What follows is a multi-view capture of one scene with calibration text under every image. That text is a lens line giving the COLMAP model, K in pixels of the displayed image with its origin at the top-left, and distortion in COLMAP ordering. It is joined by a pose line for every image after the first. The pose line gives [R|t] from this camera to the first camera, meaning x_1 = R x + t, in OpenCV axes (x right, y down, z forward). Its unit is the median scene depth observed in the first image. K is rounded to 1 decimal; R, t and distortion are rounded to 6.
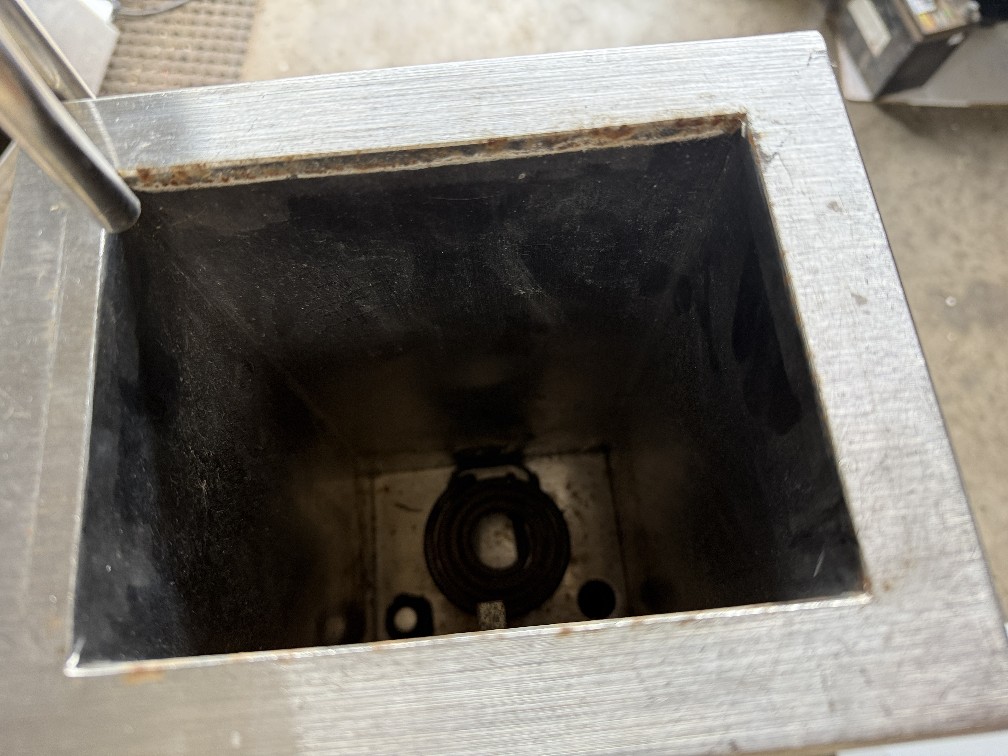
lens RADIAL K [[757.1, 0, 509.2], [0, 757.1, 371.7], [0, 0, 1]] dist [-0.028420, 0.006692]
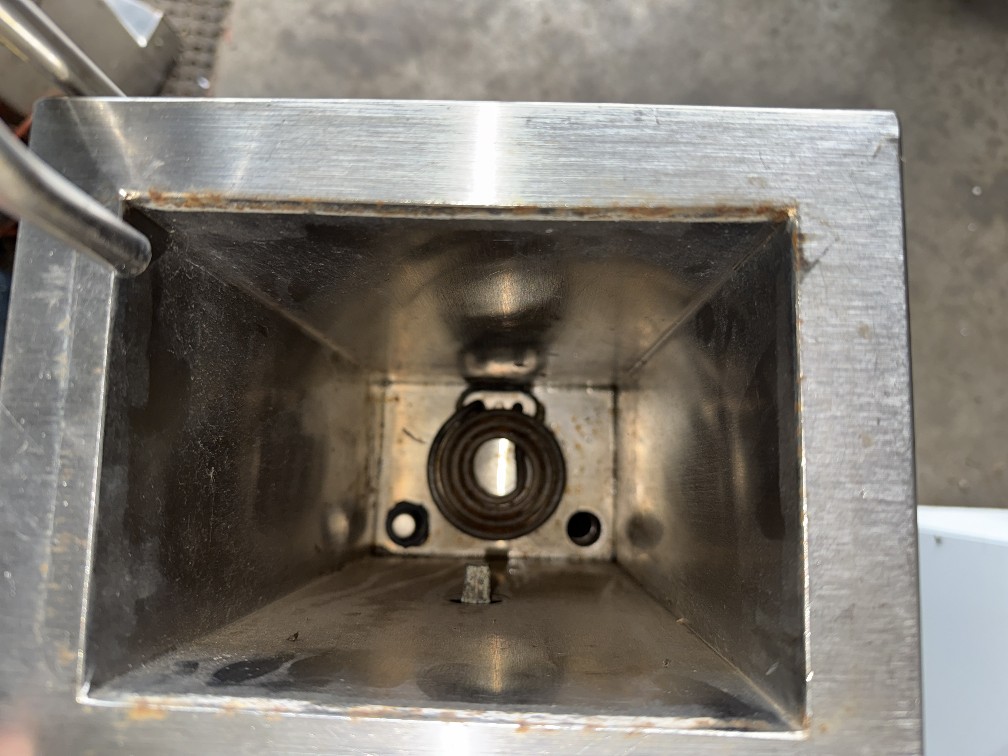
lens RADIAL K [[757.1, 0, 507.4], [0, 757.1, 378.4], [0, 0, 1]] dist [-0.028420, 0.006692]
pose [[0.991786, 0.126415, -0.019481, 0.007521], [-0.118803, 0.966880, 0.225898, -0.319133], [0.047393, -0.221728, 0.973956, 0.033407]]
